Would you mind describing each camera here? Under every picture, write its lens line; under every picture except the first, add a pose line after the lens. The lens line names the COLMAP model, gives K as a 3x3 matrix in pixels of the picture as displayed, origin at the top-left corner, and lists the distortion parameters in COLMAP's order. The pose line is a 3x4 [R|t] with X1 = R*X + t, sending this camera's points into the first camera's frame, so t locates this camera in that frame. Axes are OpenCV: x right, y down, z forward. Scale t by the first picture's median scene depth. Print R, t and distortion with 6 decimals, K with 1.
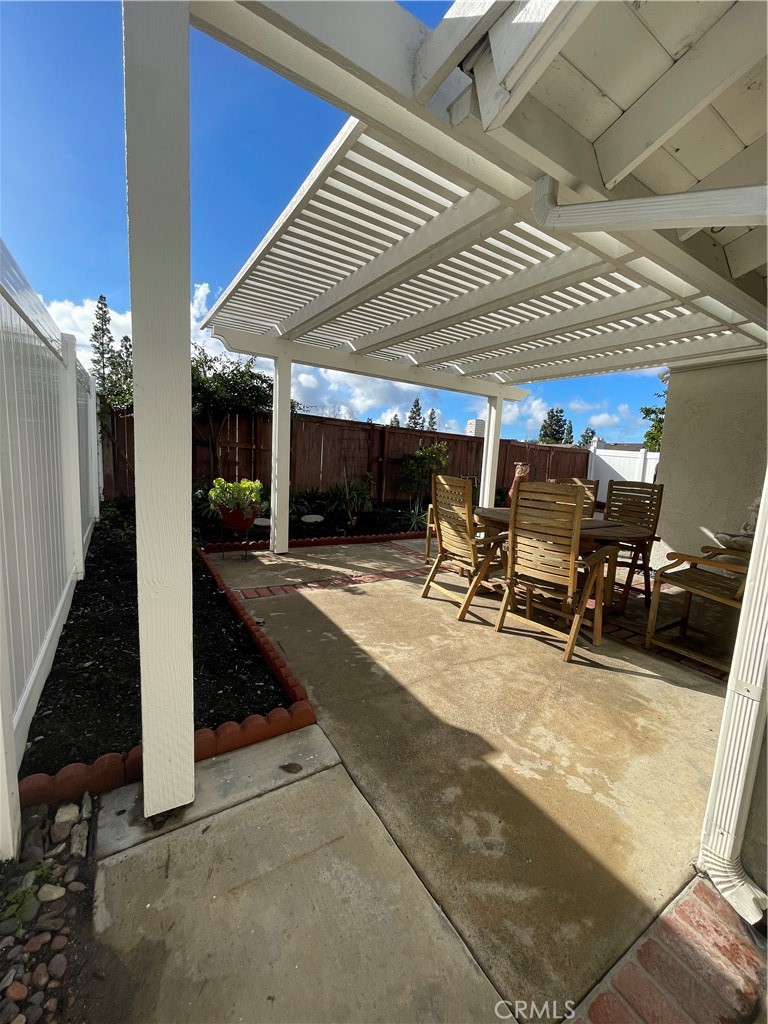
lens RADIAL K [[411.9, 0, 382.4], [0, 411.9, 511.6], [0, 0, 1]] dist [-0.002545, -0.000341]
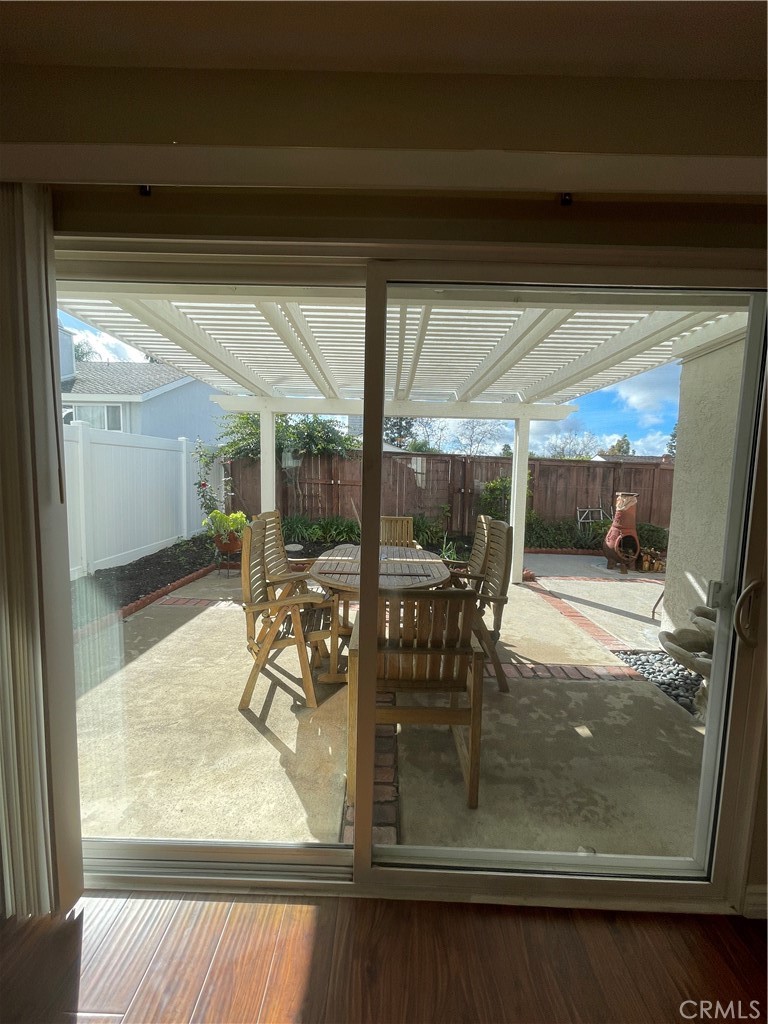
lens RADIAL K [[411.9, 0, 386.3], [0, 411.9, 517.6], [0, 0, 1]] dist [-0.002545, -0.000341]
pose [[0.844643, 0.021342, -0.534904, 0.684971], [-0.050717, 0.997901, -0.040271, -0.031442], [0.532922, 0.061144, 0.843952, 0.192203]]
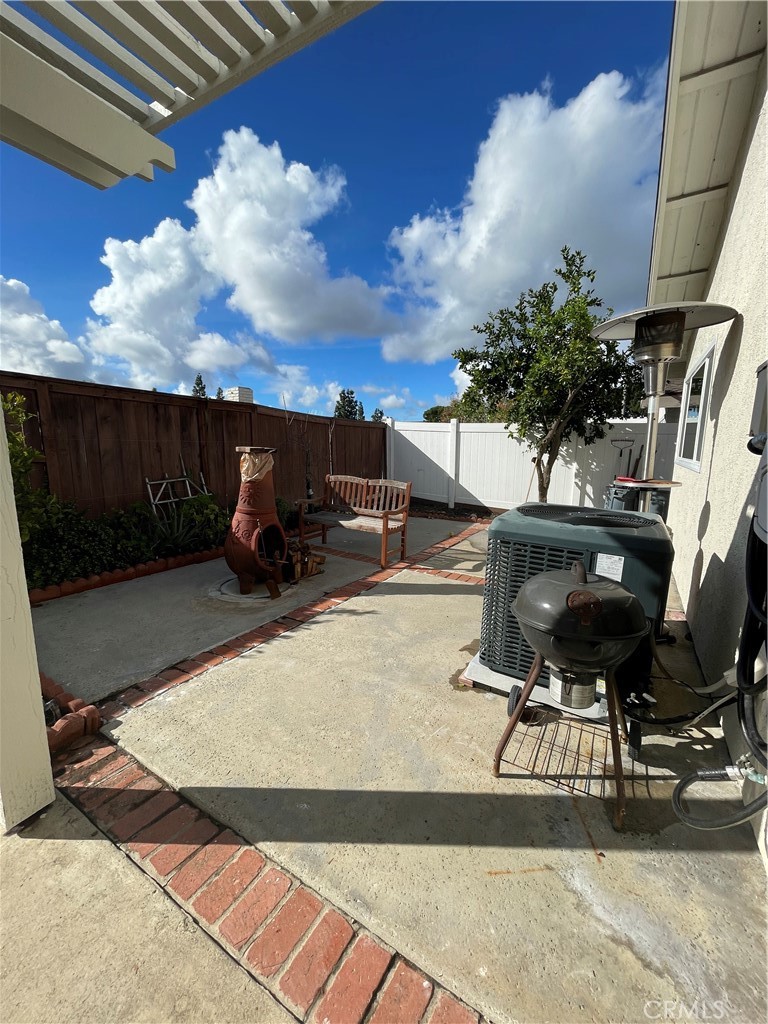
lens RADIAL K [[411.9, 0, 381.5], [0, 411.9, 511.9], [0, 0, 1]] dist [-0.002545, -0.000341]
pose [[0.892928, -0.111798, 0.436097, 0.486070], [0.094006, 0.993624, 0.062246, -0.122635], [-0.440276, -0.014585, 0.897744, 1.042417]]
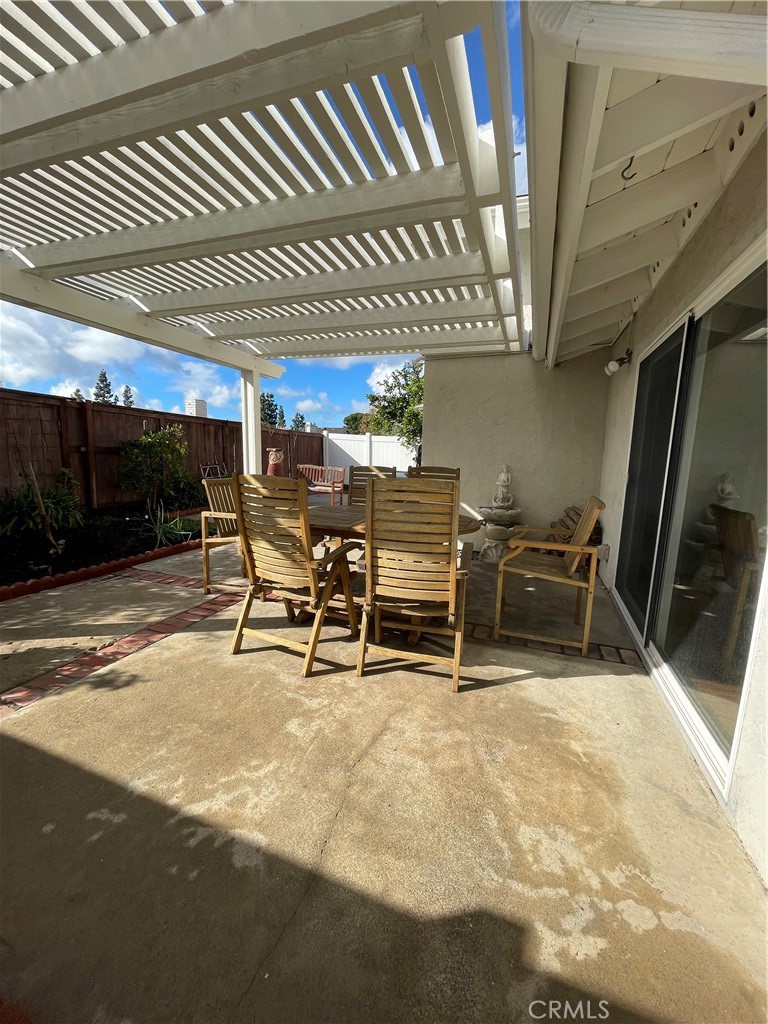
lens RADIAL K [[411.9, 0, 383.5], [0, 411.9, 510.9], [0, 0, 1]] dist [-0.002545, -0.000341]
pose [[0.788316, -0.118322, 0.603786, -0.070878], [0.096485, 0.992967, 0.068616, -0.038169], [-0.607658, 0.004165, 0.794188, 0.240360]]
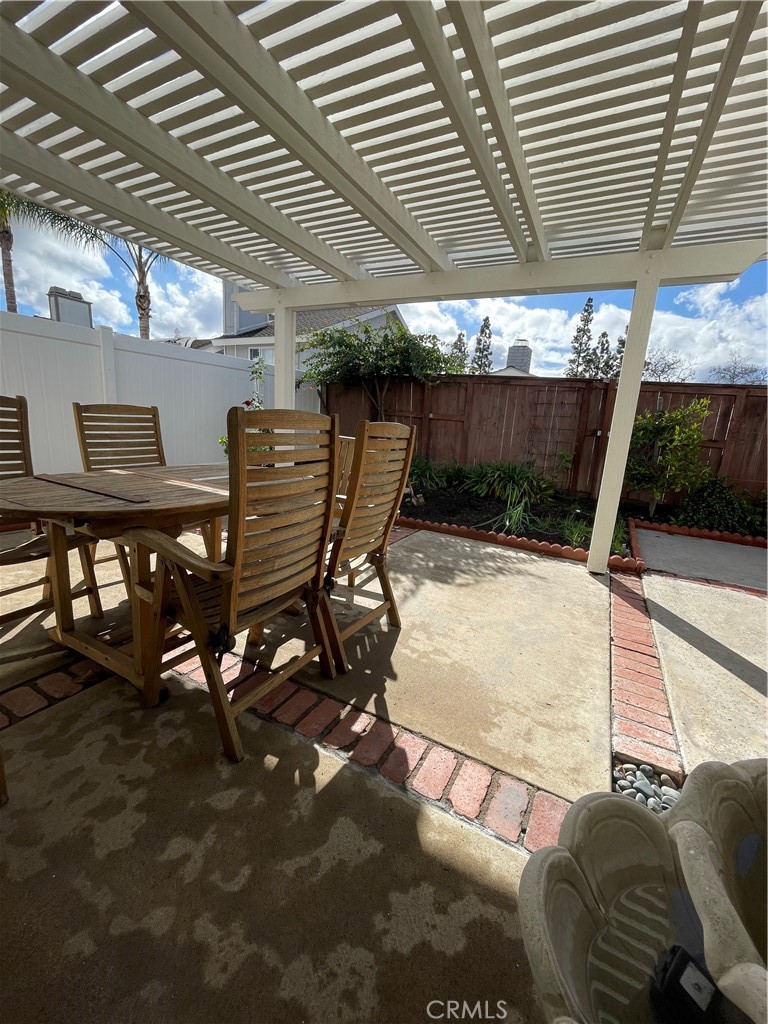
lens RADIAL K [[411.9, 0, 386.6], [0, 411.9, 510.7], [0, 0, 1]] dist [-0.002545, -0.000341]
pose [[0.499608, 0.163278, -0.850724, 0.783131], [-0.157930, 0.982785, 0.095876, -0.027570], [0.851733, 0.086455, 0.516794, 0.715253]]
